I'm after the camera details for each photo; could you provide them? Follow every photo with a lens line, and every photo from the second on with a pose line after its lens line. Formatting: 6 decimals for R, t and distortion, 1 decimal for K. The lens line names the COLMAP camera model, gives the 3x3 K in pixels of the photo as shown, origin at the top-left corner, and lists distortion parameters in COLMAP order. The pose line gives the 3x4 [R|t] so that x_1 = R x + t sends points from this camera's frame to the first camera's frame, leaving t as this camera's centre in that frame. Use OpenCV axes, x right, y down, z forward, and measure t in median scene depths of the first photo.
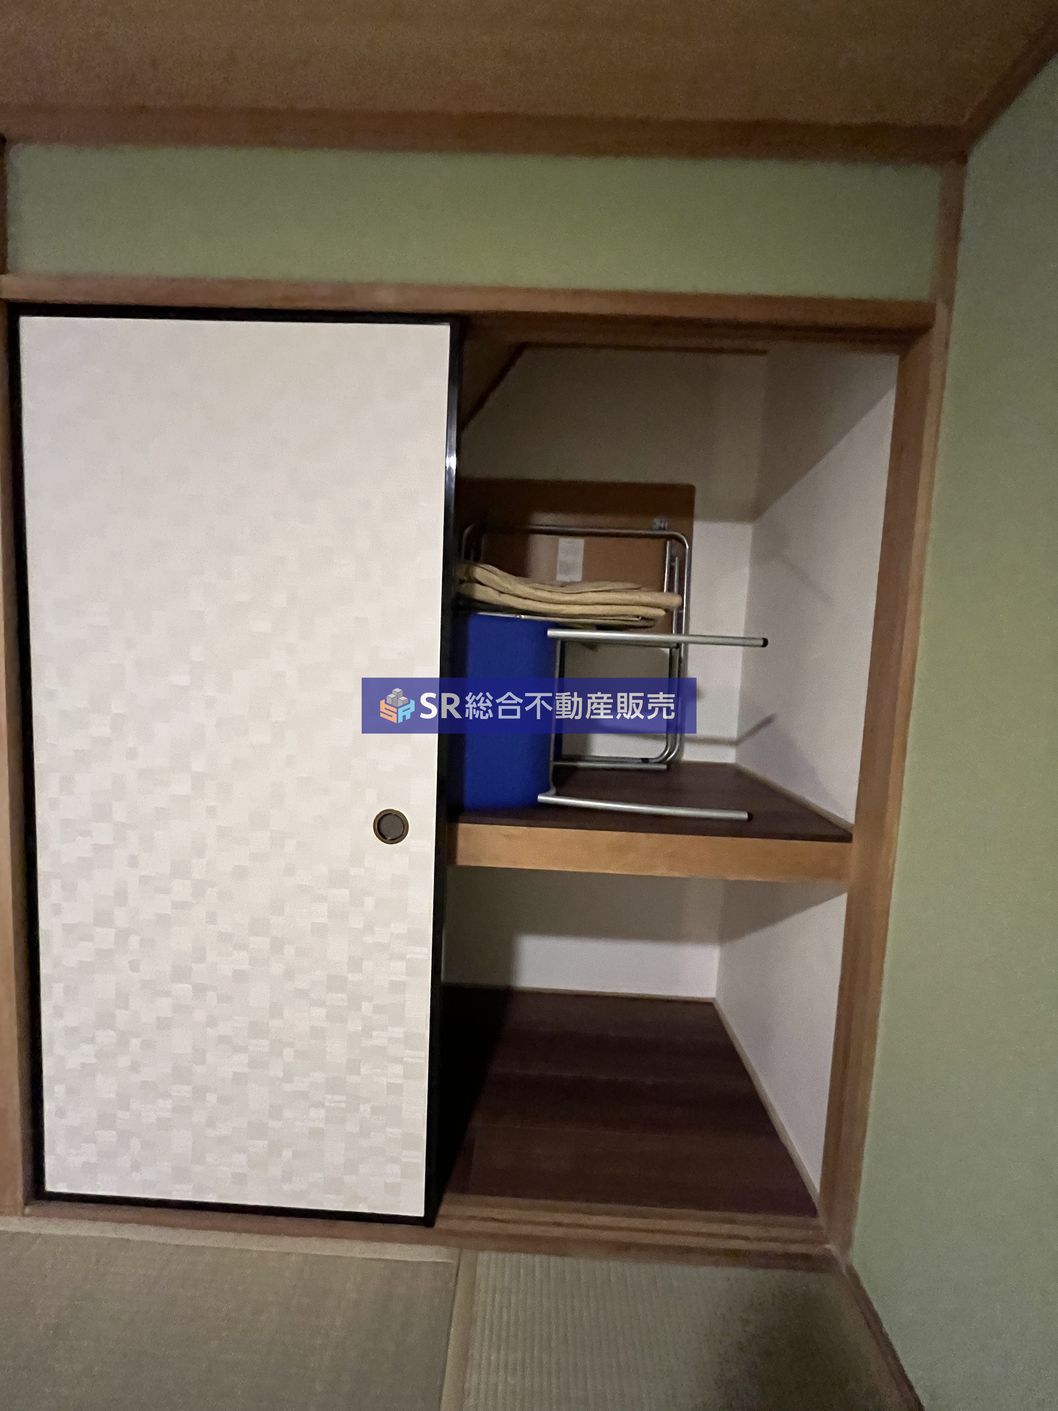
lens RADIAL K [[571.2, 0, 523.2], [0, 571.2, 702.6], [0, 0, 1]] dist [-0.006018, 0.000330]
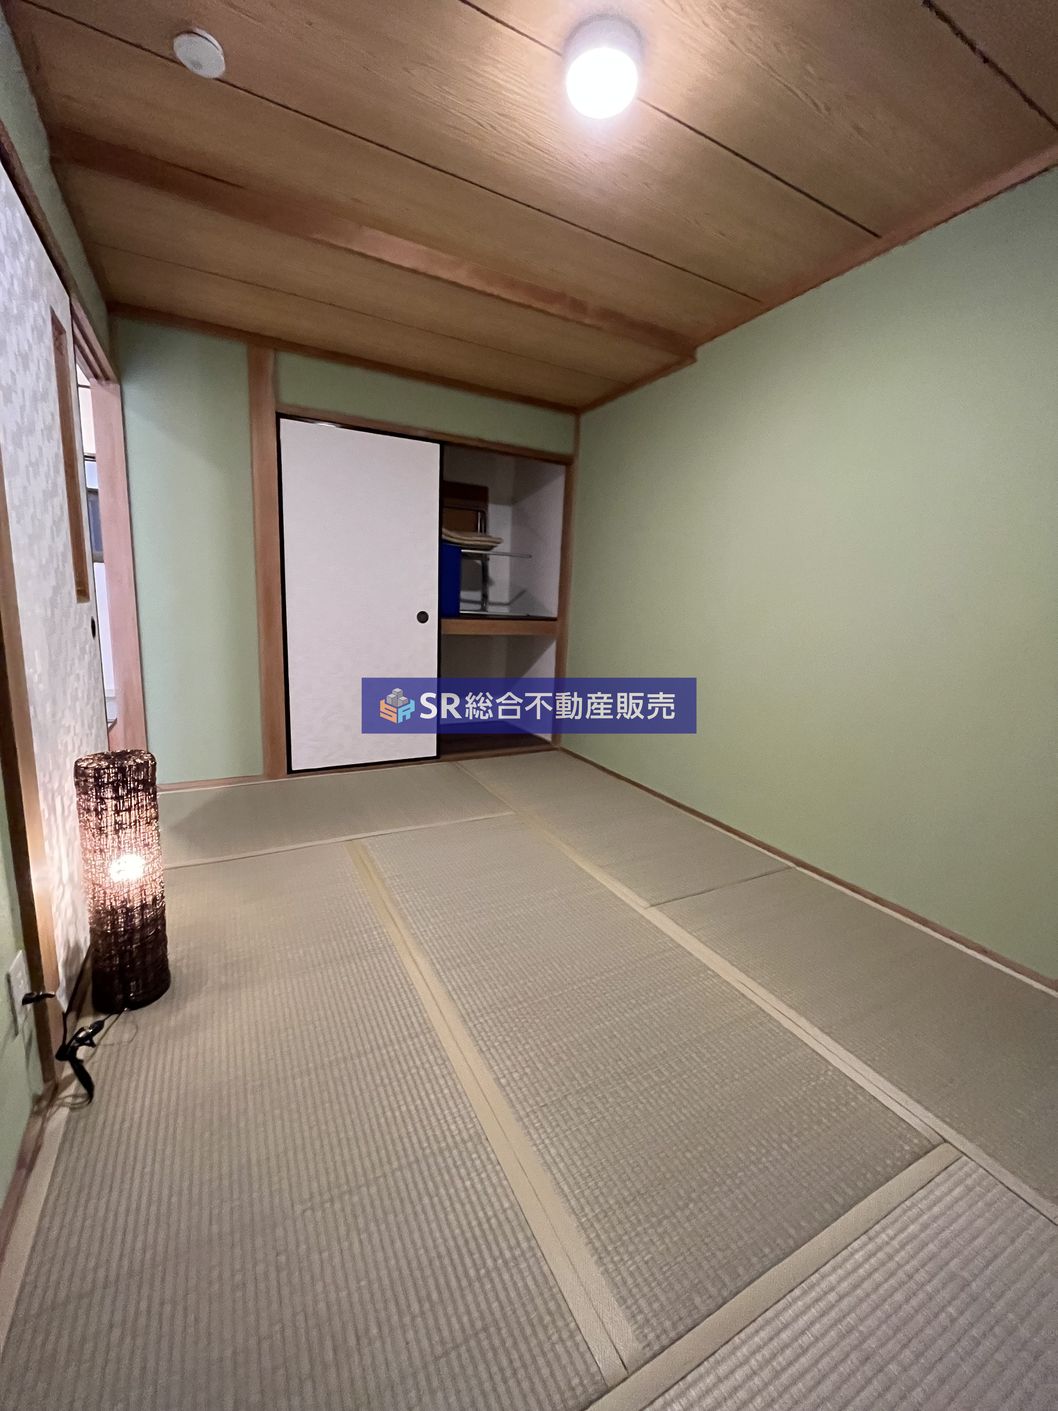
lens RADIAL K [[571.2, 0, 527.6], [0, 571.2, 704.3], [0, 0, 1]] dist [-0.006018, 0.000330]
pose [[0.864873, -0.099305, 0.492070, -1.175745], [0.040532, 0.990852, 0.128724, 0.283411], [-0.500352, -0.091385, 0.860986, -1.697394]]
